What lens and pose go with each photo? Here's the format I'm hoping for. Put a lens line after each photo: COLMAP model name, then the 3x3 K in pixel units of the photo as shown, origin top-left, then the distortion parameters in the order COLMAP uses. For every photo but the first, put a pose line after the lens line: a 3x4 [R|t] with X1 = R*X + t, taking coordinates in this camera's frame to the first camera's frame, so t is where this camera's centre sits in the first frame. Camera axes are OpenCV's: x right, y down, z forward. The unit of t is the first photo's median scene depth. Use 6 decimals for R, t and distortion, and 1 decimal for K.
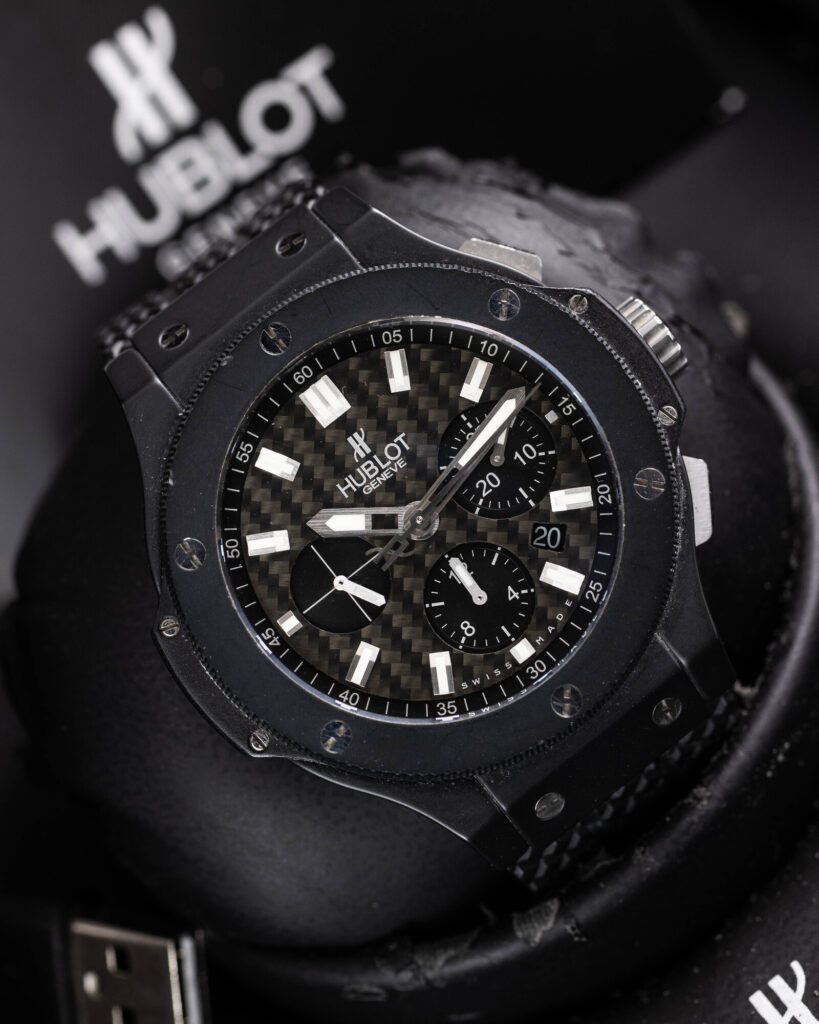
lens RADIAL K [[2154.7, 0, 409.5], [0, 2154.7, 512.0], [0, 0, 1]] dist [0.034558, 0.164620]
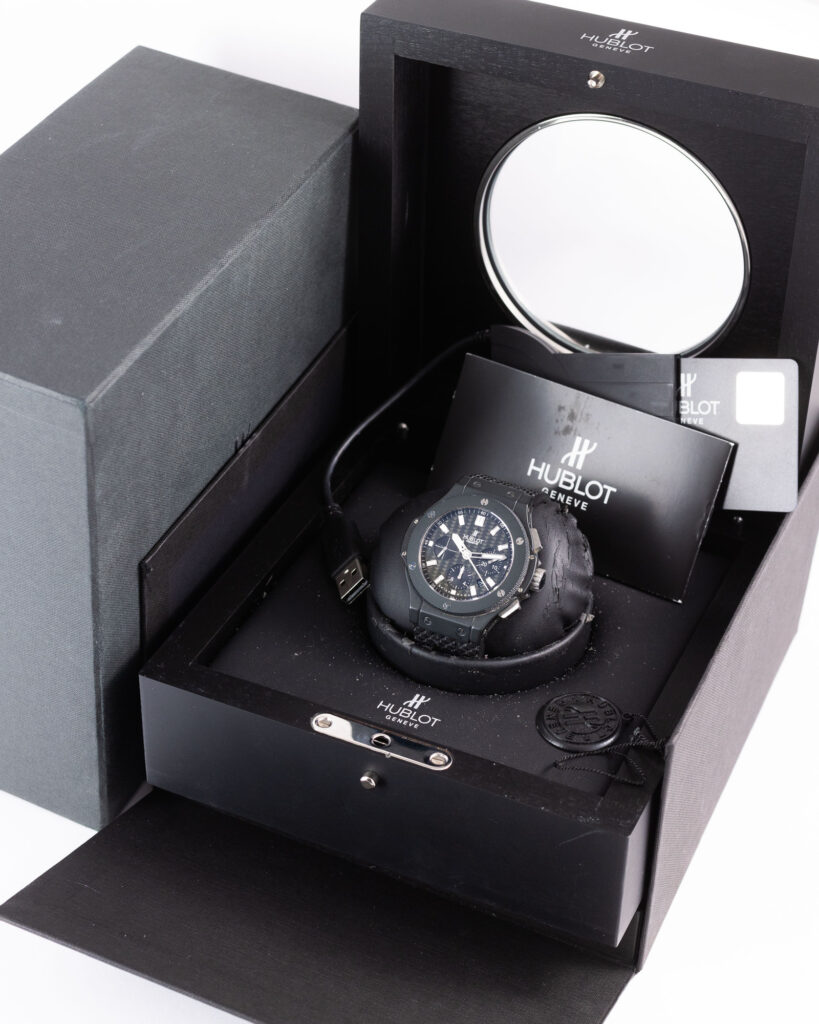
lens RADIAL K [[2154.7, 0, 409.5], [0, 2154.7, 512.0], [0, 0, 1]] dist [0.034558, 0.164620]
pose [[0.486569, 0.787101, -0.379108, 1.440423], [-0.812626, 0.567078, 0.134390, -0.503840], [0.320762, 0.242683, 0.915542, -2.812757]]
